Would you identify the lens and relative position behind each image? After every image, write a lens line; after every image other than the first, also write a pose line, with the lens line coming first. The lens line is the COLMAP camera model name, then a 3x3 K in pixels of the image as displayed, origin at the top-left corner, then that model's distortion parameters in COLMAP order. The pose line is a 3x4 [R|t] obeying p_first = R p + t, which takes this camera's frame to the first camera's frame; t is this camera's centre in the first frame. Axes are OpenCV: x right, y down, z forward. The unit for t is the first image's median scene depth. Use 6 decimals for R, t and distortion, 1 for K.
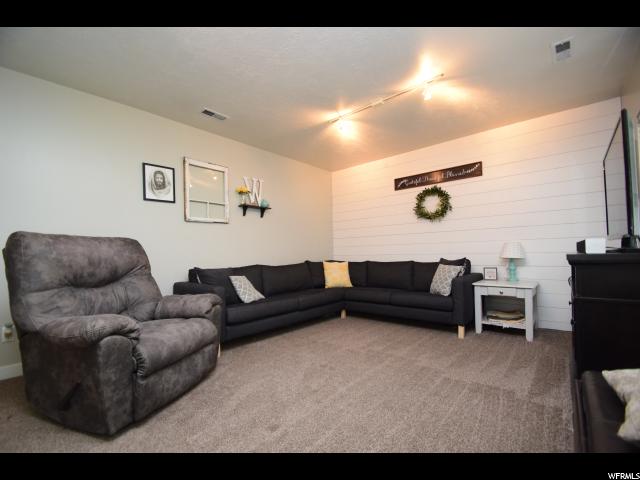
lens RADIAL K [[281.5, 0, 320.0], [0, 281.5, 240.0], [0, 0, 1]] dist [0.002024, 0.000121]
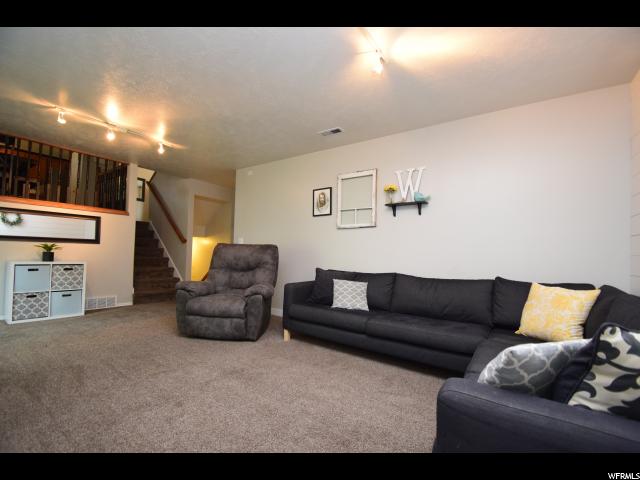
lens RADIAL K [[293.8, 0, 320.0], [0, 293.8, 240.0], [0, 0, 1]] dist [-0.000010, -0.000002]
pose [[0.093545, -0.028775, -0.995199, 0.728067], [0.014792, 0.999512, -0.027510, 0.011674], [0.995505, -0.012147, 0.093925, 0.805804]]
